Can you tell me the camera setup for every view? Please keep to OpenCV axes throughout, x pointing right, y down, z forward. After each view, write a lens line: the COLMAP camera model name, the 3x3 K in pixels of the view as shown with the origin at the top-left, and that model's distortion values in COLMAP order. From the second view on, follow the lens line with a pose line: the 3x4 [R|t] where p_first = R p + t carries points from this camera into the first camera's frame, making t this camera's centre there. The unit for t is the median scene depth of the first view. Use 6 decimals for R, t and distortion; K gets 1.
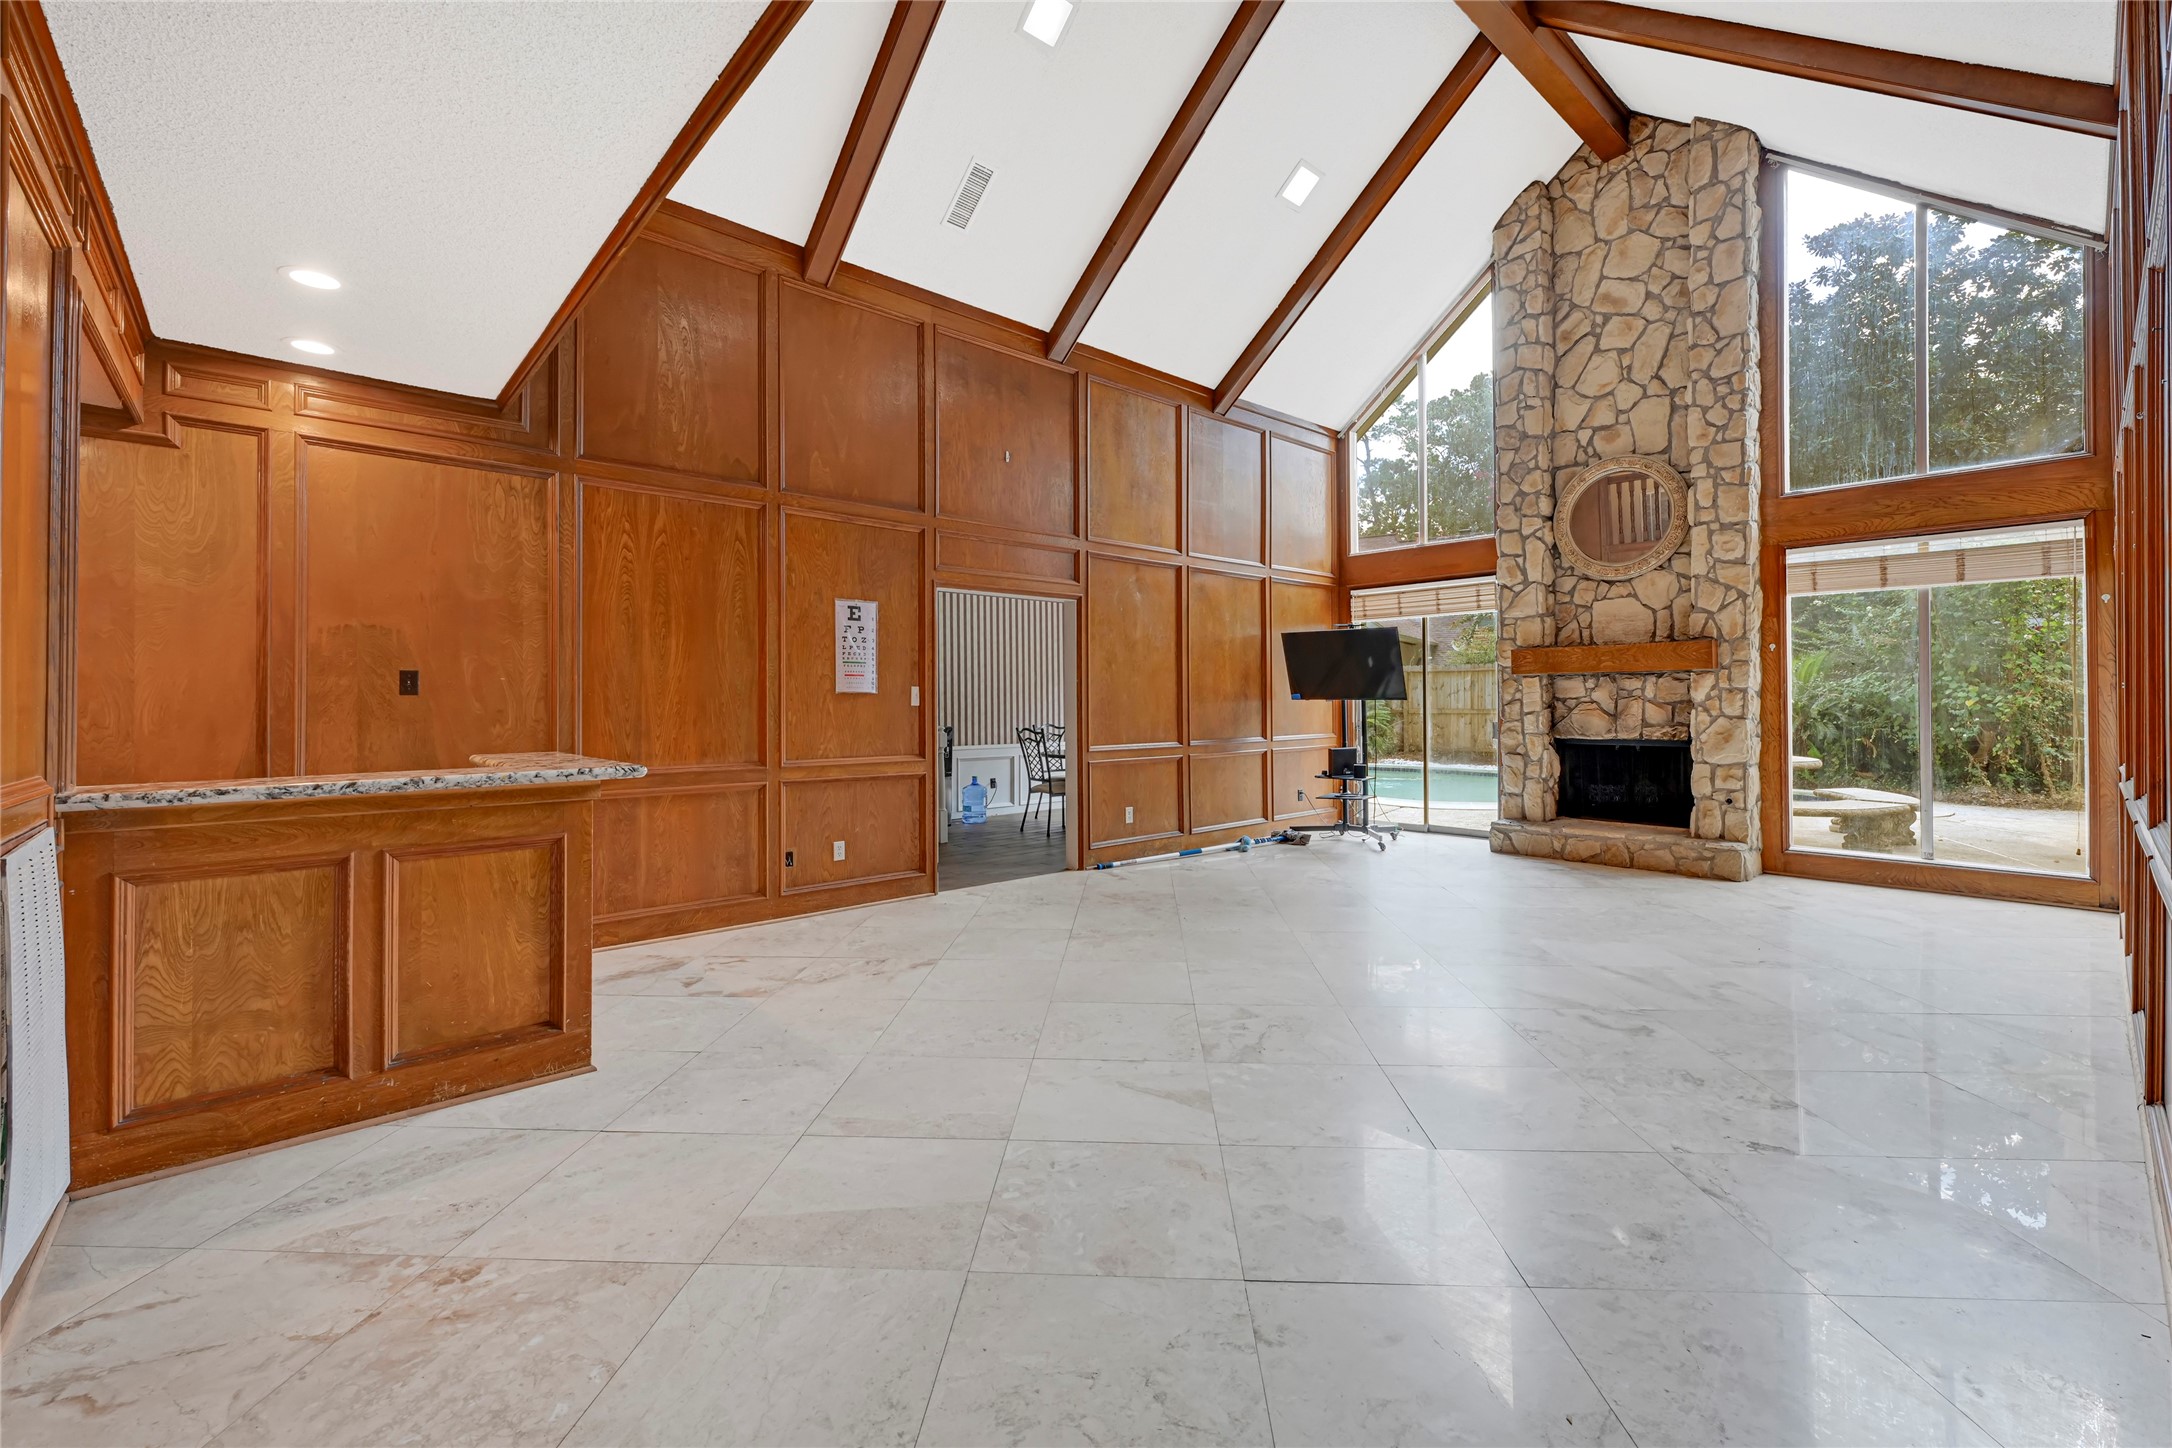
lens RADIAL K [[903.9, 0, 1122.2], [0, 903.9, 701.9], [0, 0, 1]] dist [-0.000866, 0.000243]
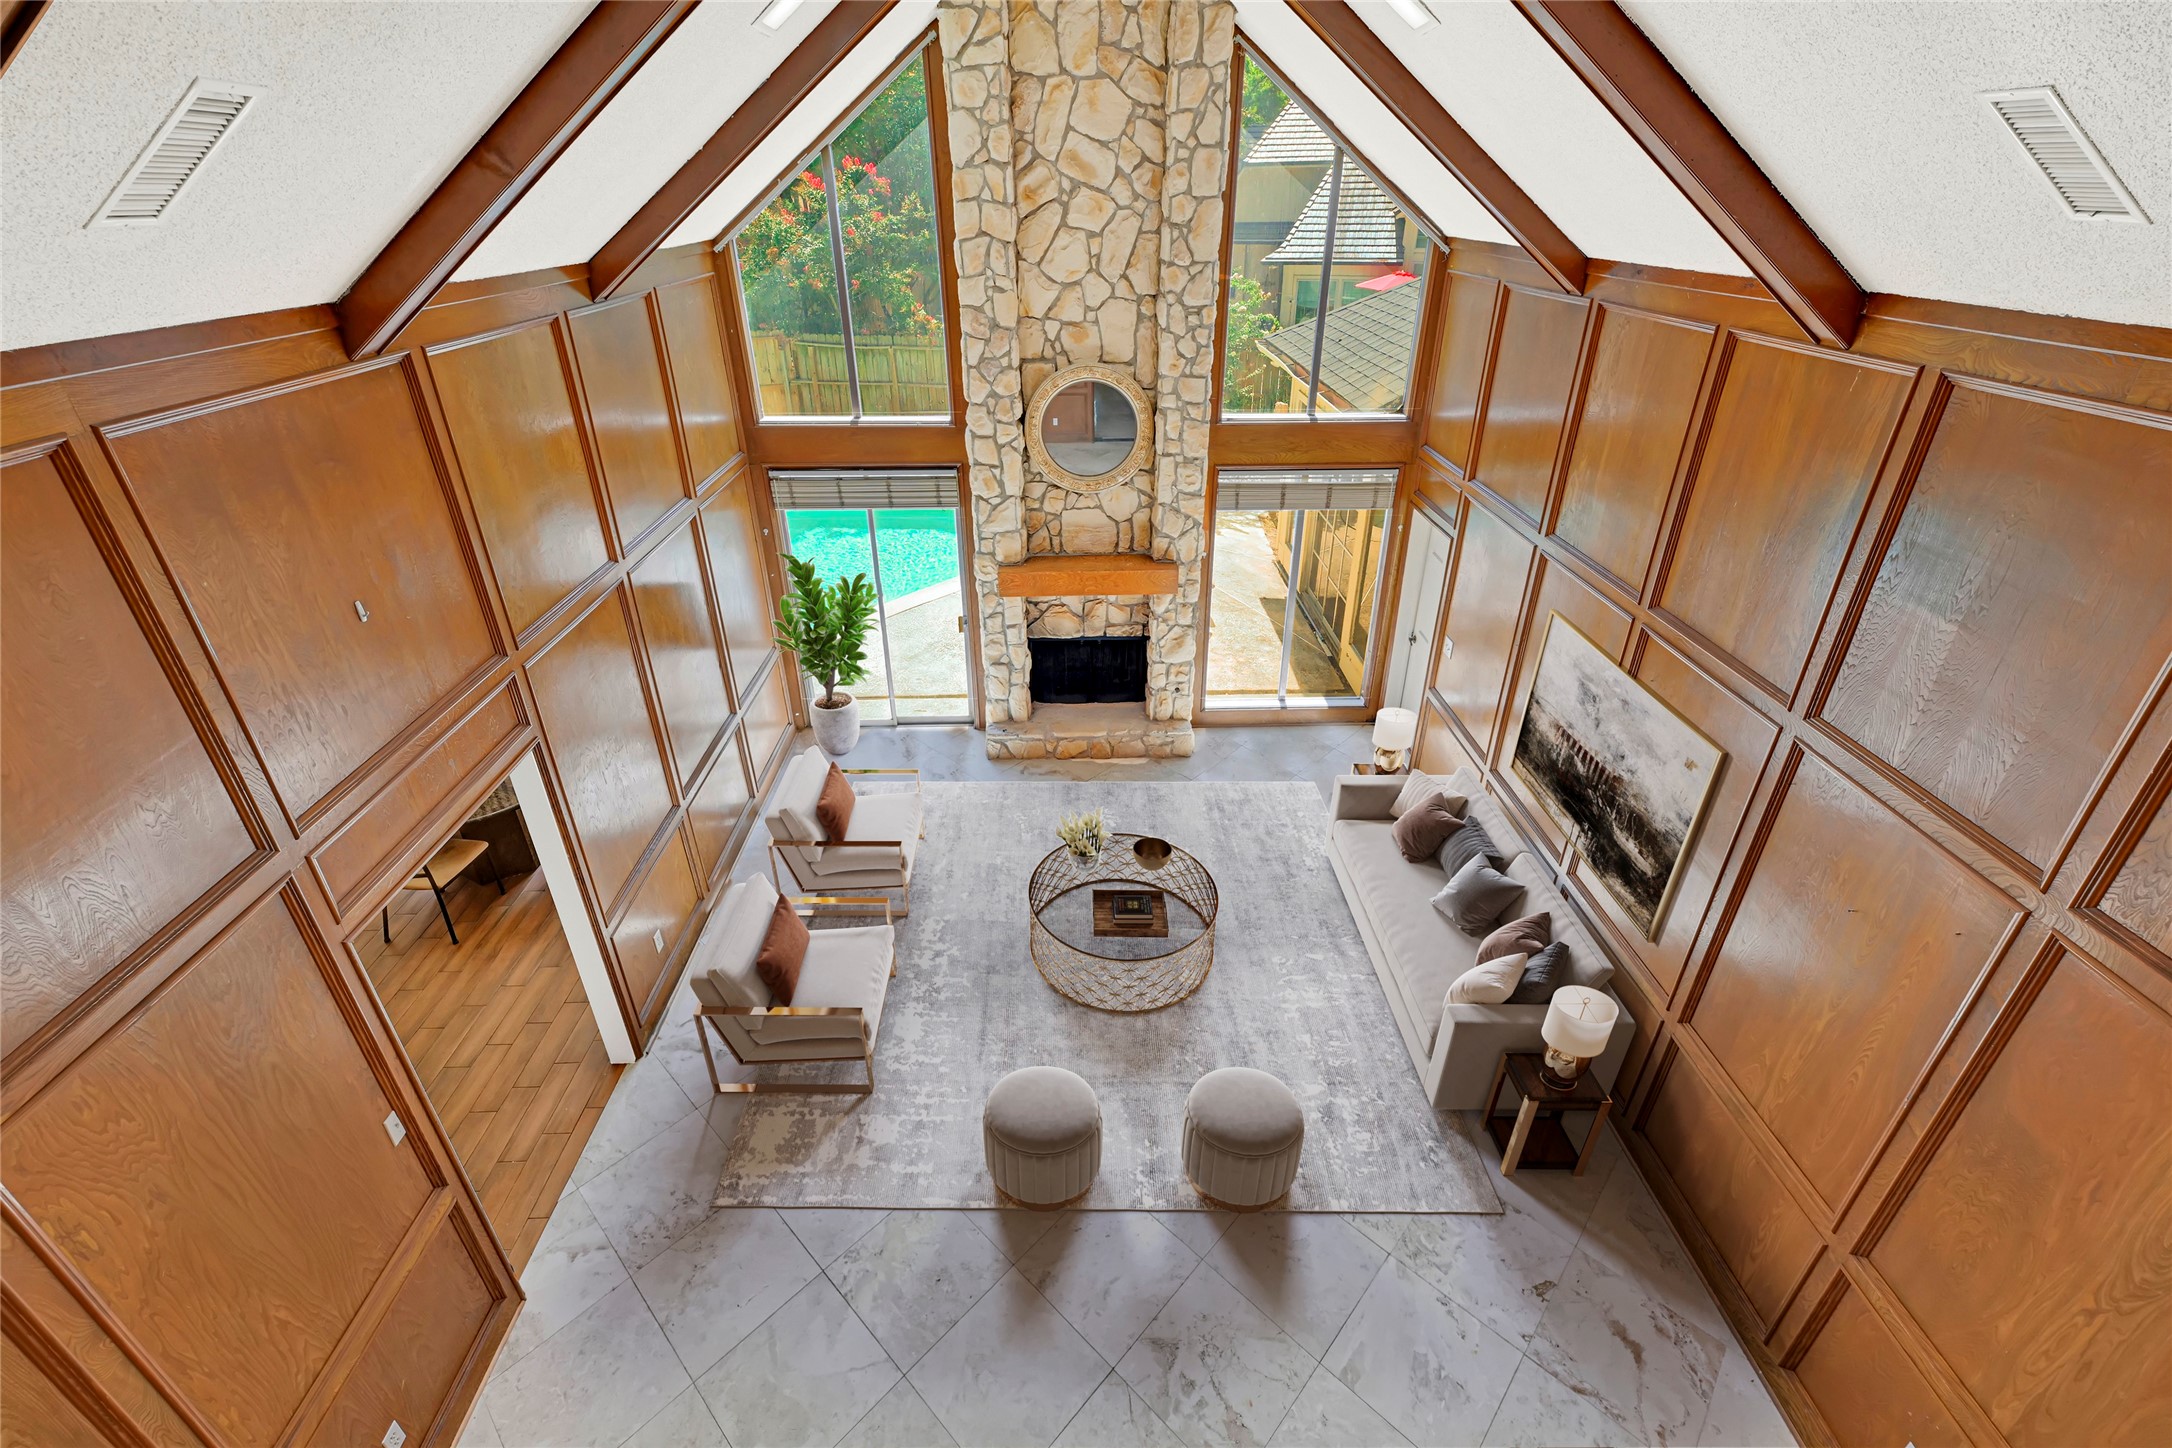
lens RADIAL K [[903.9, 0, 1113.8], [0, 903.9, 690.0], [0, 0, 1]] dist [-0.000866, 0.000243]
pose [[0.661117, -0.333432, 0.672121, -0.171825], [-0.014721, 0.889887, 0.455944, -0.396295], [-0.750138, -0.311327, 0.583411, 0.332937]]
